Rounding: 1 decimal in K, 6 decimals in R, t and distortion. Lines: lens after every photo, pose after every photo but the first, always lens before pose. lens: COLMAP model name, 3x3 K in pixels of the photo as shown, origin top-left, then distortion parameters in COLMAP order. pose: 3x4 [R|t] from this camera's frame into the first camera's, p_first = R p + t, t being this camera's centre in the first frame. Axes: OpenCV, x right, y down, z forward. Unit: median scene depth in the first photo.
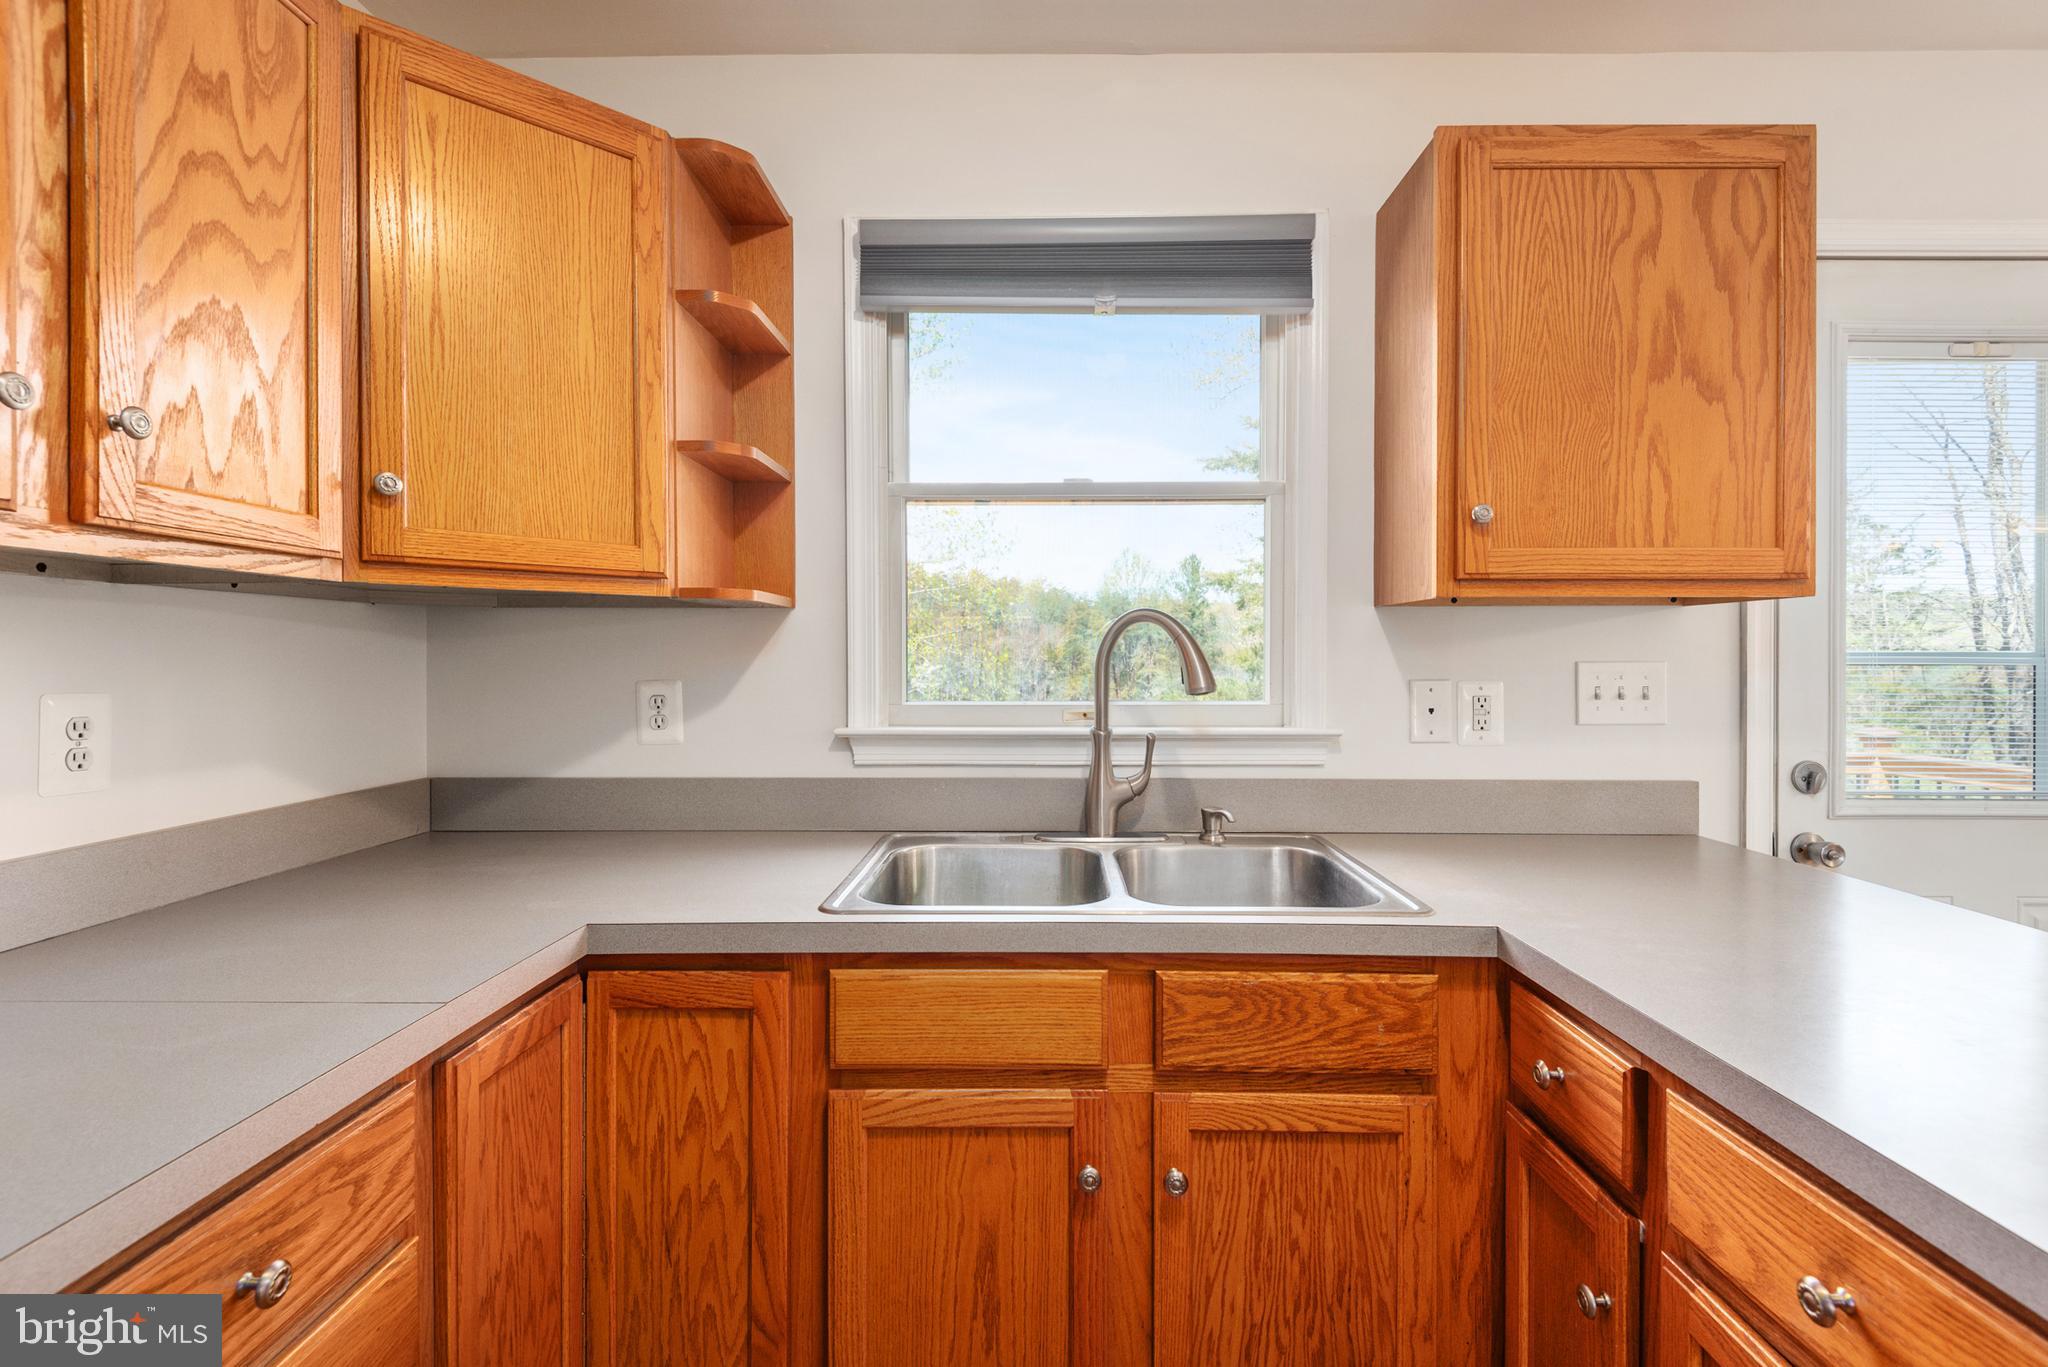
lens RADIAL K [[947.6, 0, 1027.1], [0, 947.6, 657.9], [0, 0, 1]] dist [0.022630, -0.011751]
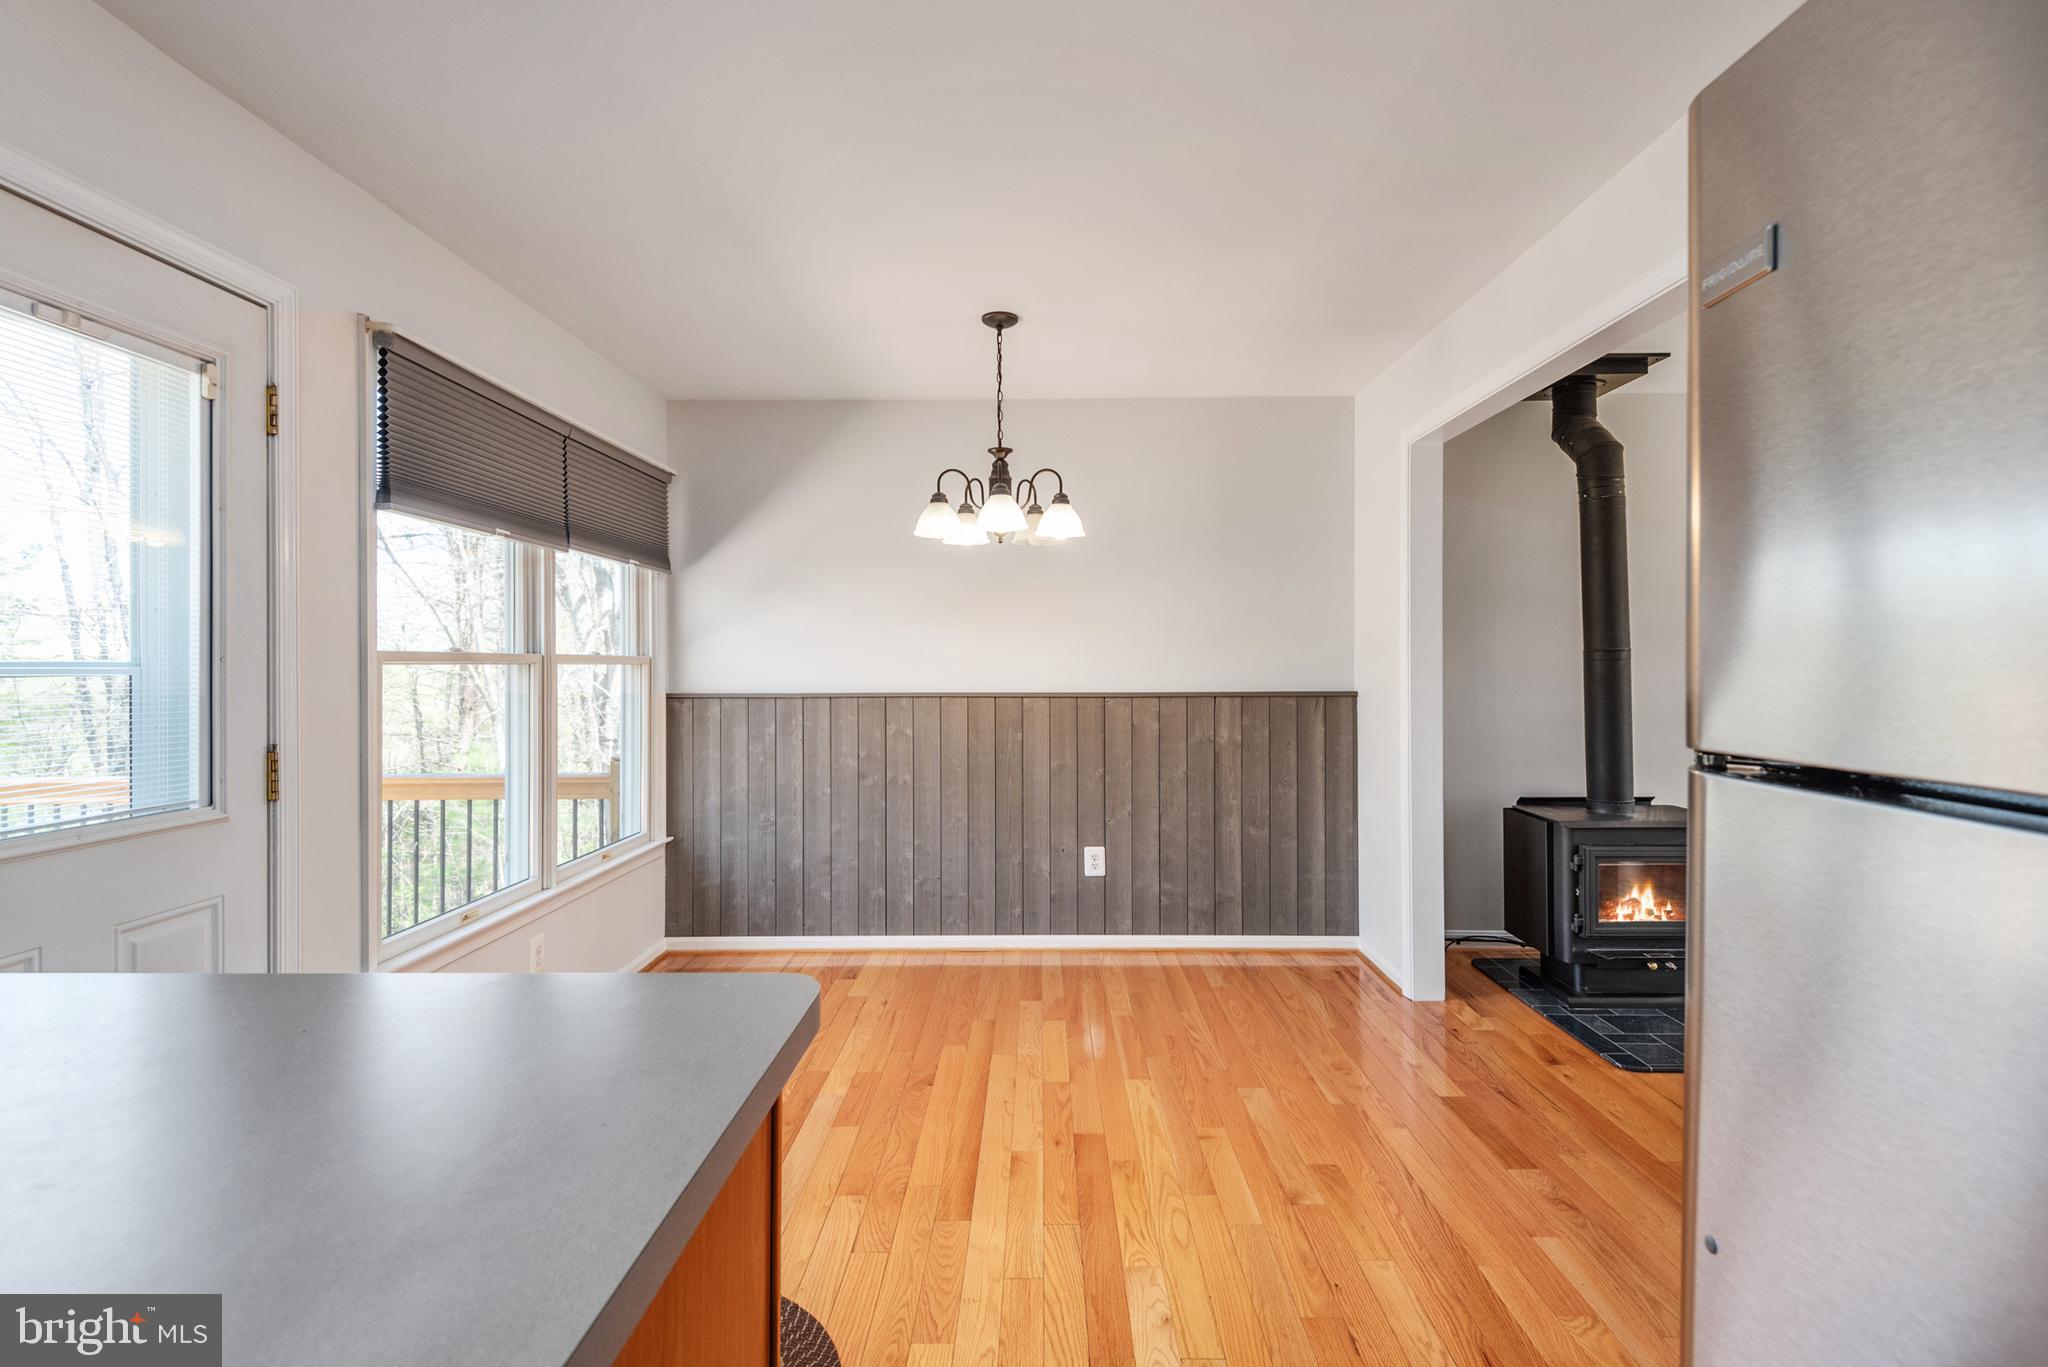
lens RADIAL K [[947.6, 0, 1015.0], [0, 947.6, 665.3], [0, 0, 1]] dist [0.022630, -0.011751]
pose [[0.014028, -0.003797, 0.999894, 0.049988], [0.008696, 0.999955, 0.003675, 0.003029], [-0.999864, 0.008644, 0.014060, 0.048833]]
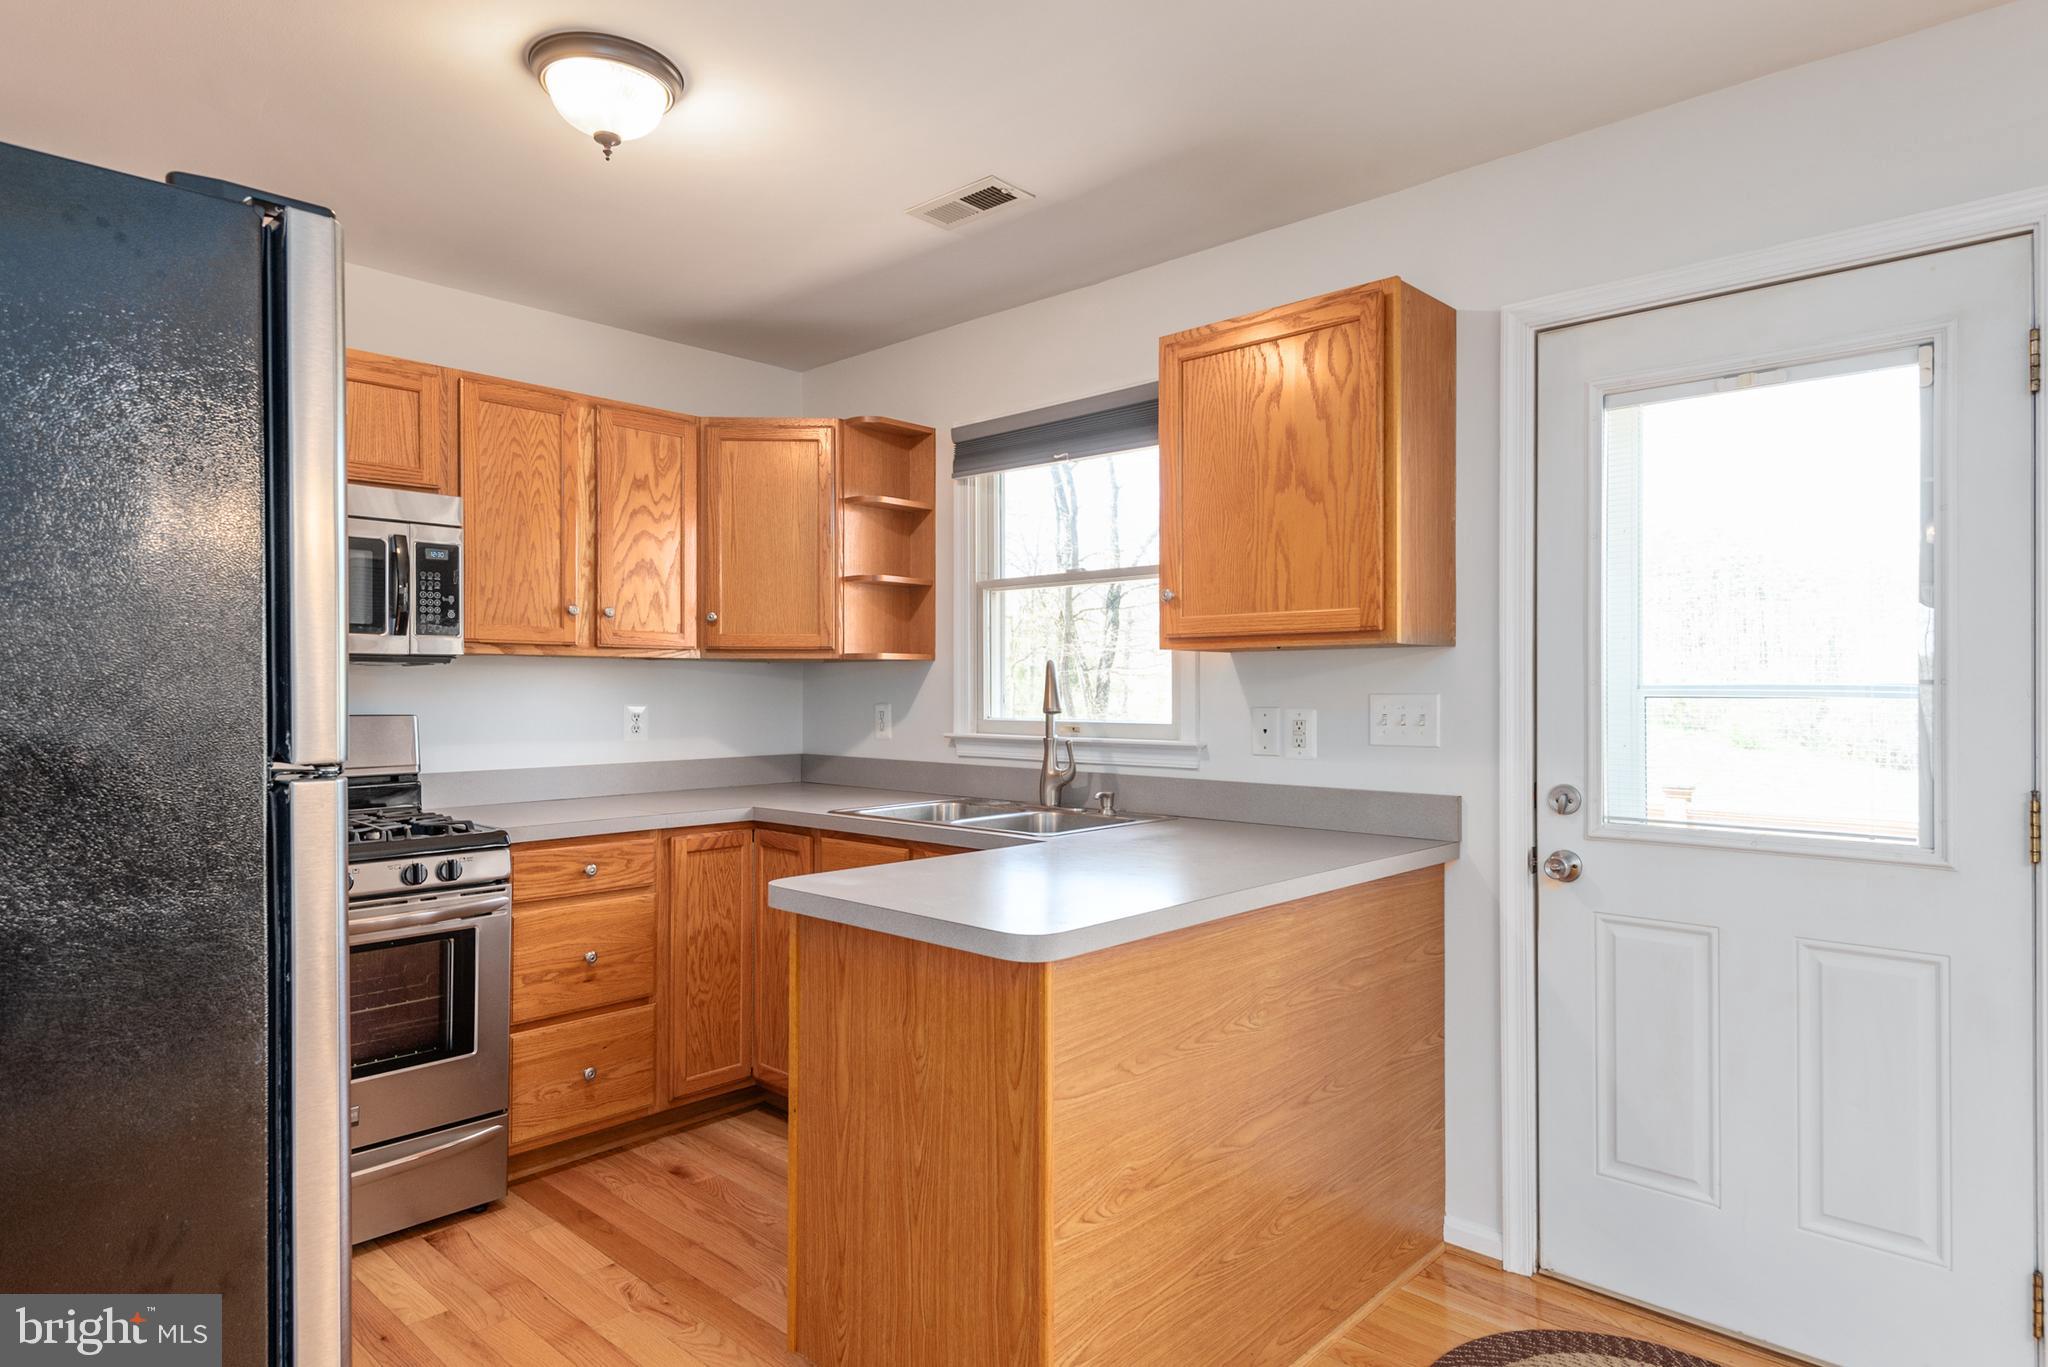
lens RADIAL K [[1215.9, 0, 1024.8], [0, 1215.9, 684.8], [0, 0, 1]] dist [0.027213, -0.004703]
pose [[0.730689, -0.003289, -0.682702, 1.597677], [-0.000580, 0.999985, -0.005438, 0.001353], [0.682710, 0.004370, 0.730676, -0.549262]]
